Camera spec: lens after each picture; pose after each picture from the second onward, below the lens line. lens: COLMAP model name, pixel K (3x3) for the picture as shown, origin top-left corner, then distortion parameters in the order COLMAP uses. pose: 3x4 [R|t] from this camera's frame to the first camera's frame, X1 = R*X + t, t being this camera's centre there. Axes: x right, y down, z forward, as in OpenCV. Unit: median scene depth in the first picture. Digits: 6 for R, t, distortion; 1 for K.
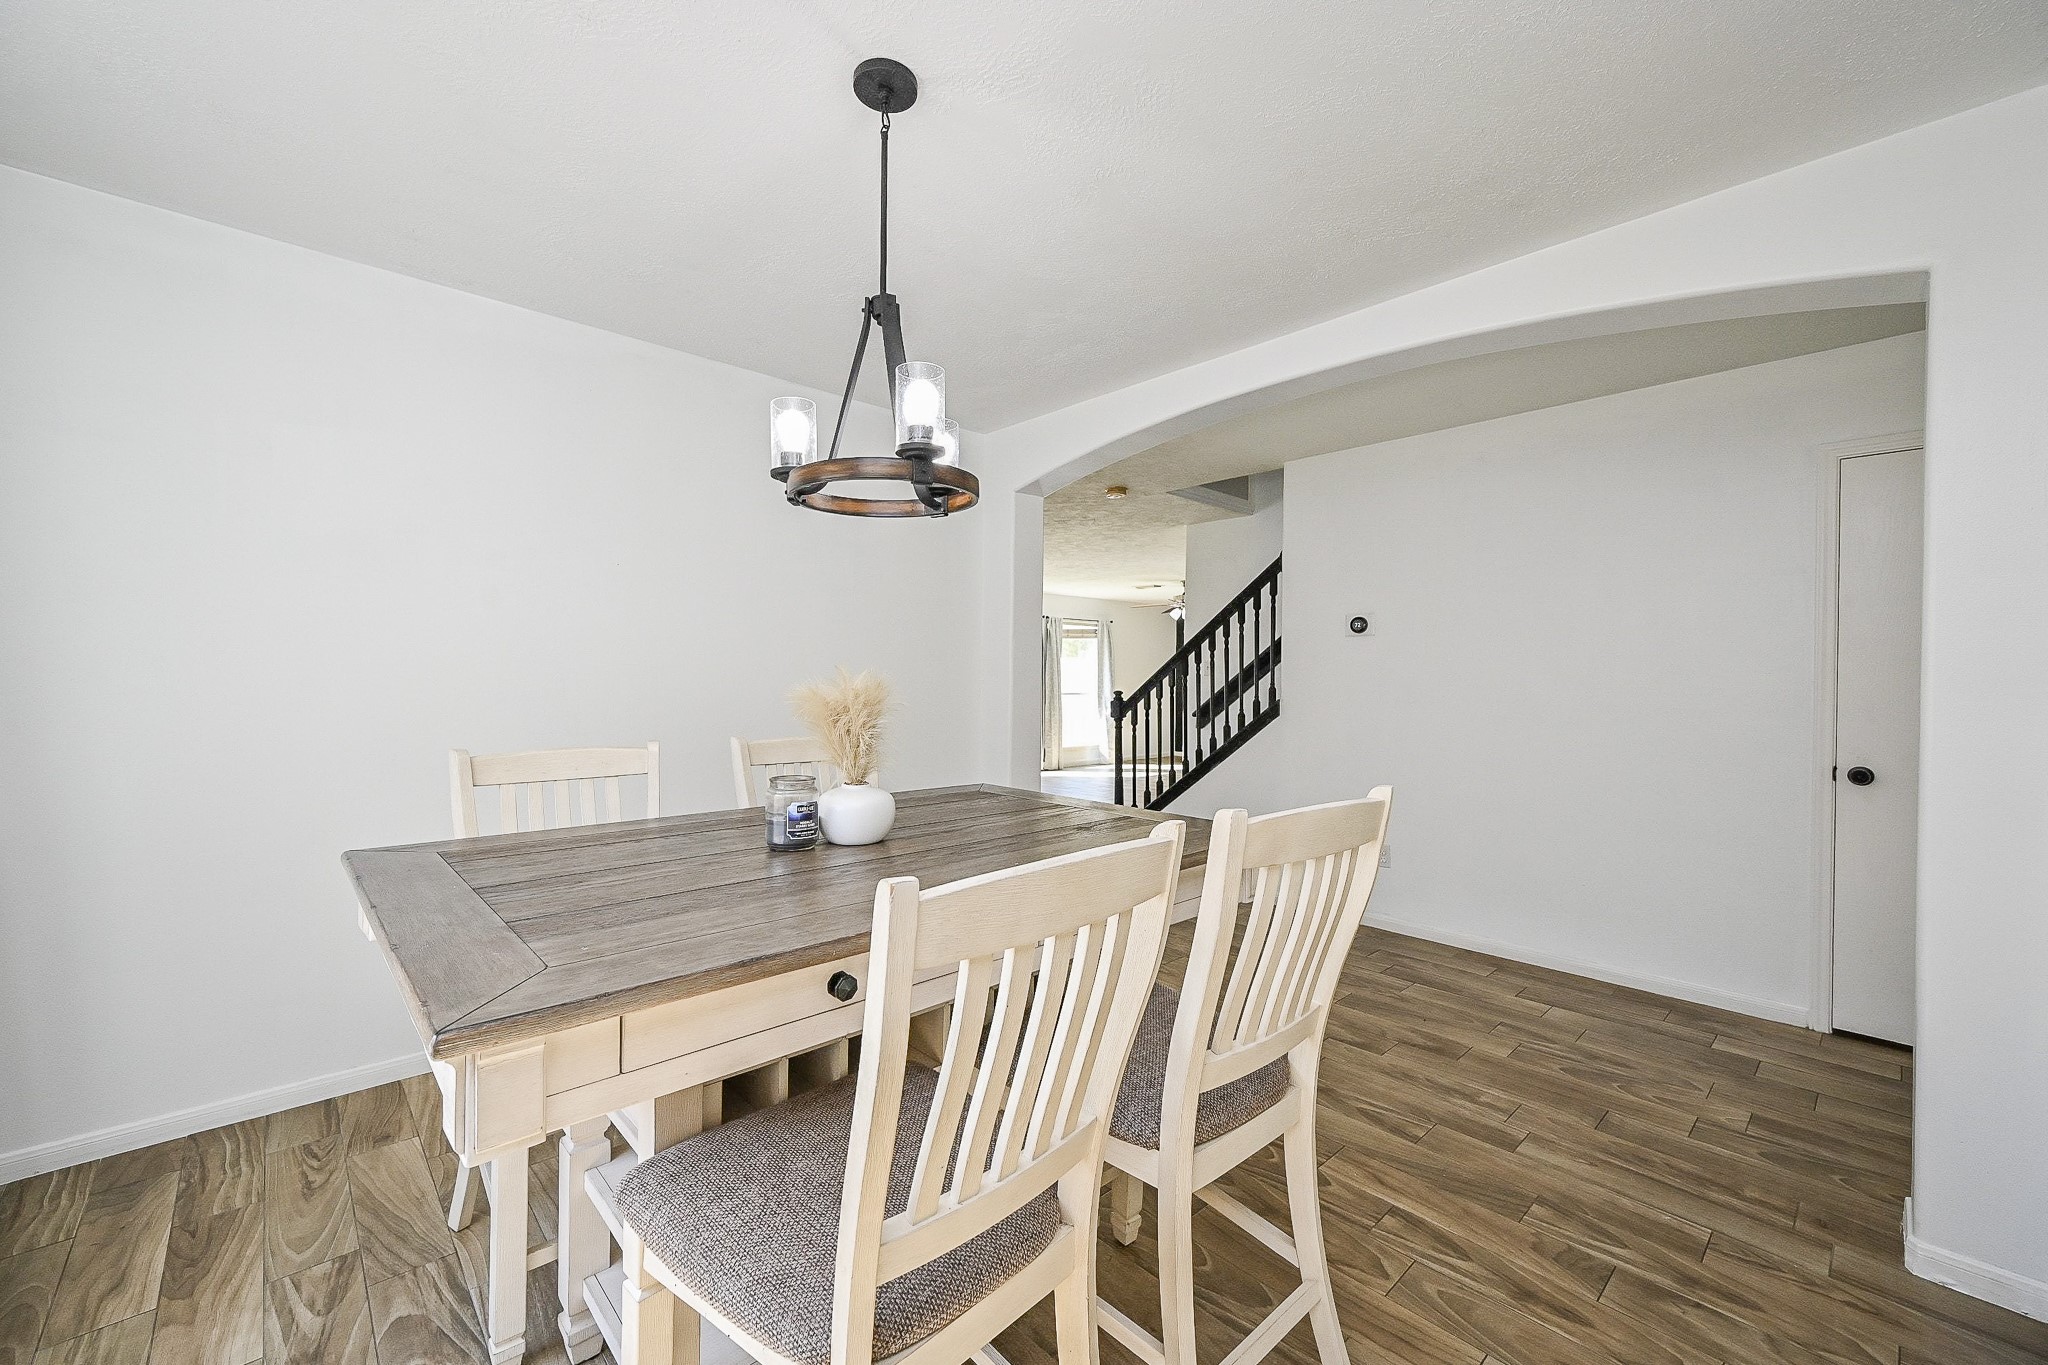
lens RADIAL K [[818.2, 0, 1027.0], [0, 818.2, 689.1], [0, 0, 1]] dist [-0.000850, -0.000584]
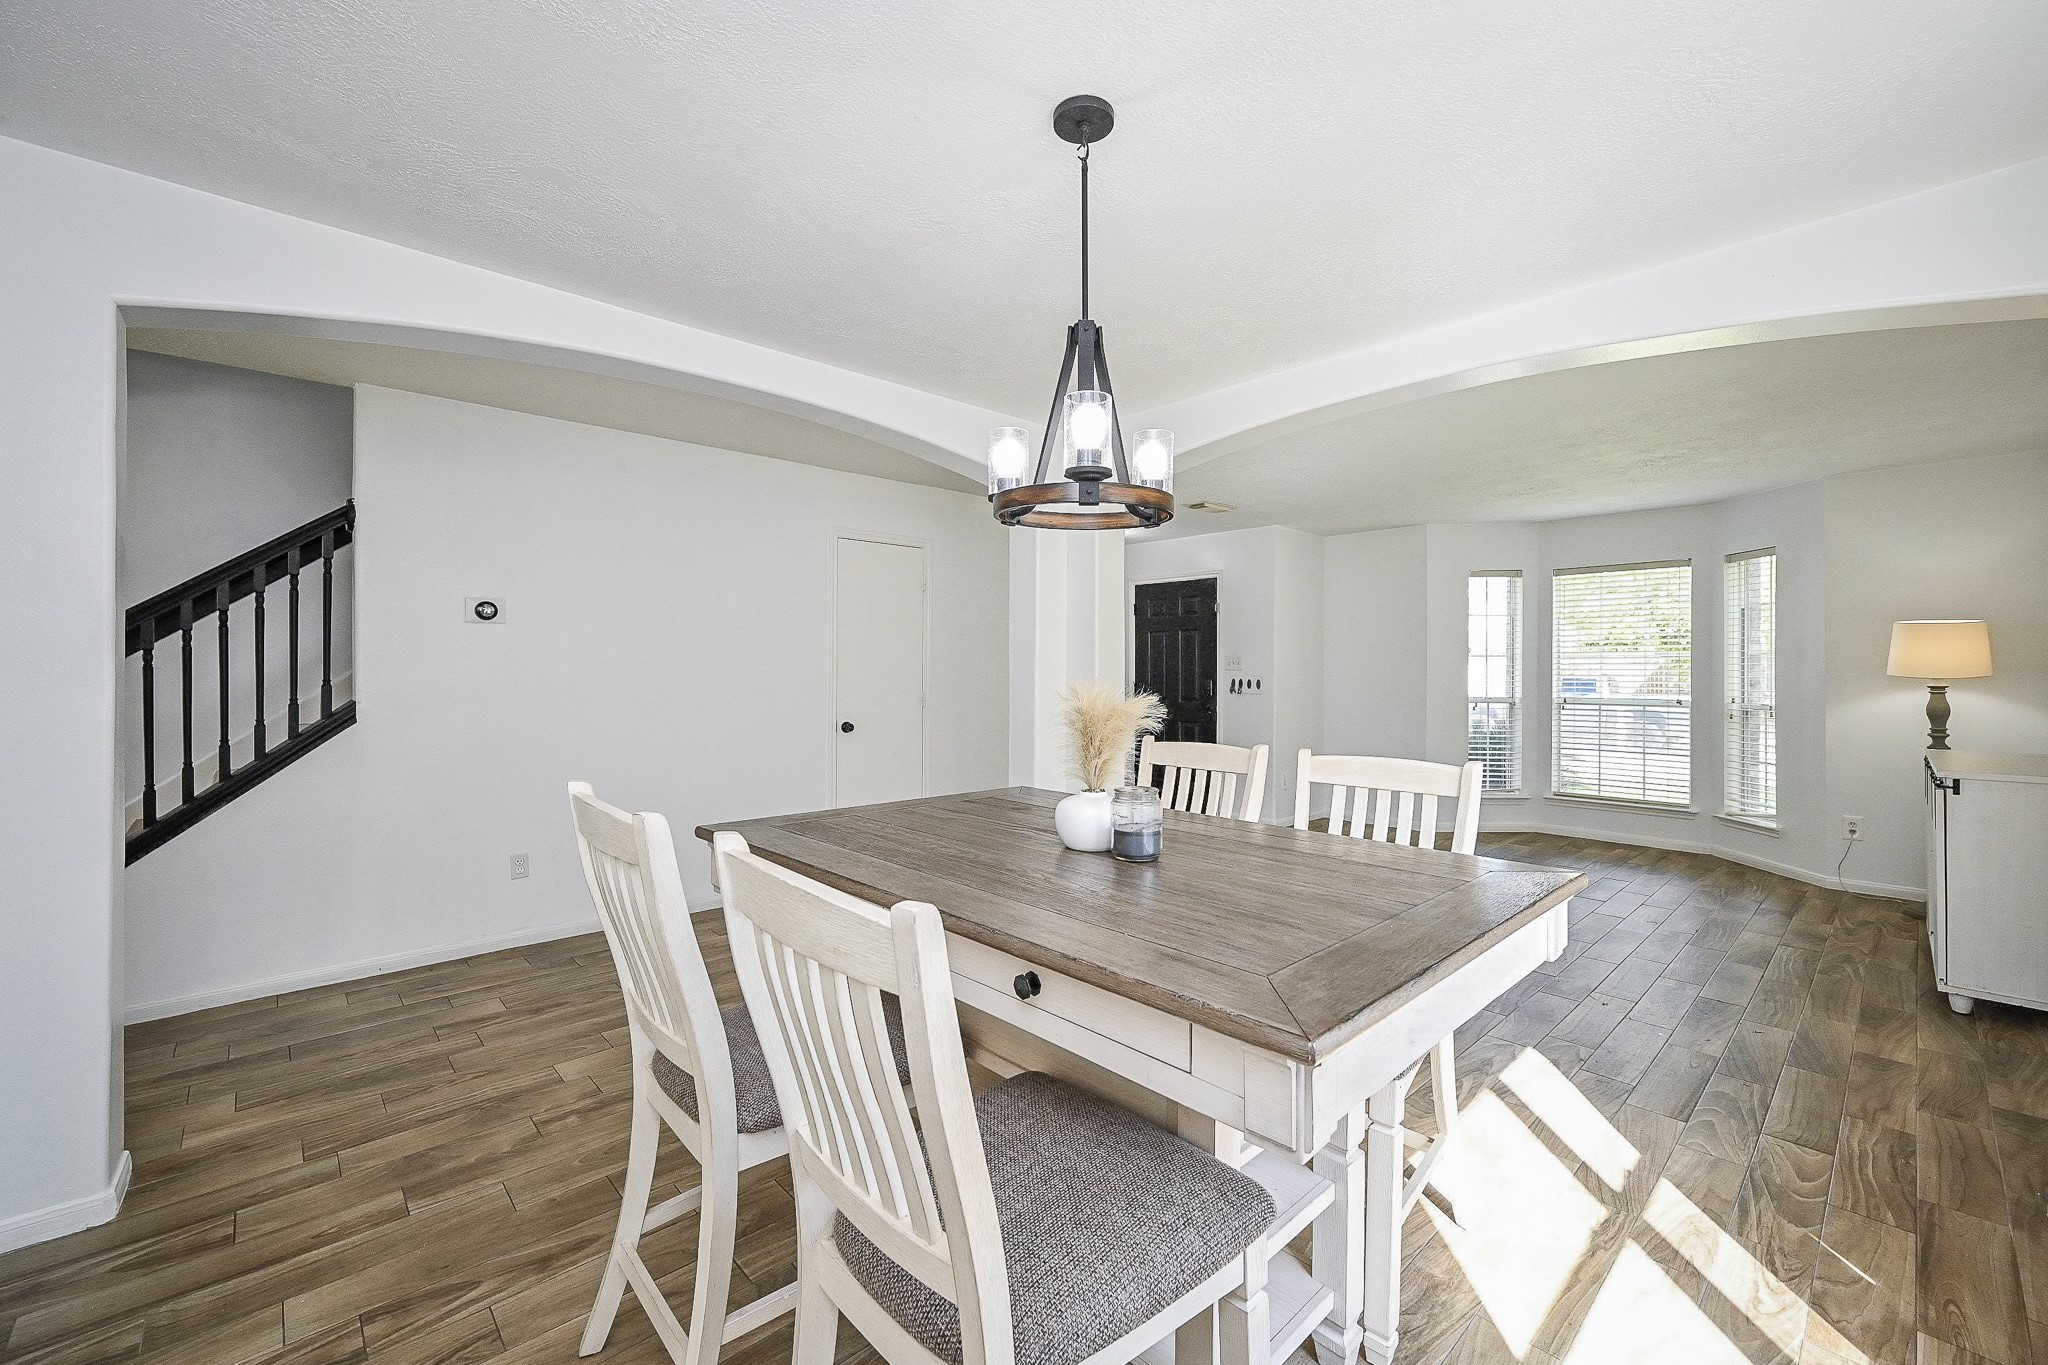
lens RADIAL K [[818.2, 0, 1037.8], [0, 818.2, 684.0], [0, 0, 1]] dist [-0.000850, -0.000584]
pose [[0.006106, -0.027968, 0.999590, -0.433160], [0.009226, 0.999568, 0.027911, -0.016858], [-0.999939, 0.009051, 0.006361, 0.376001]]
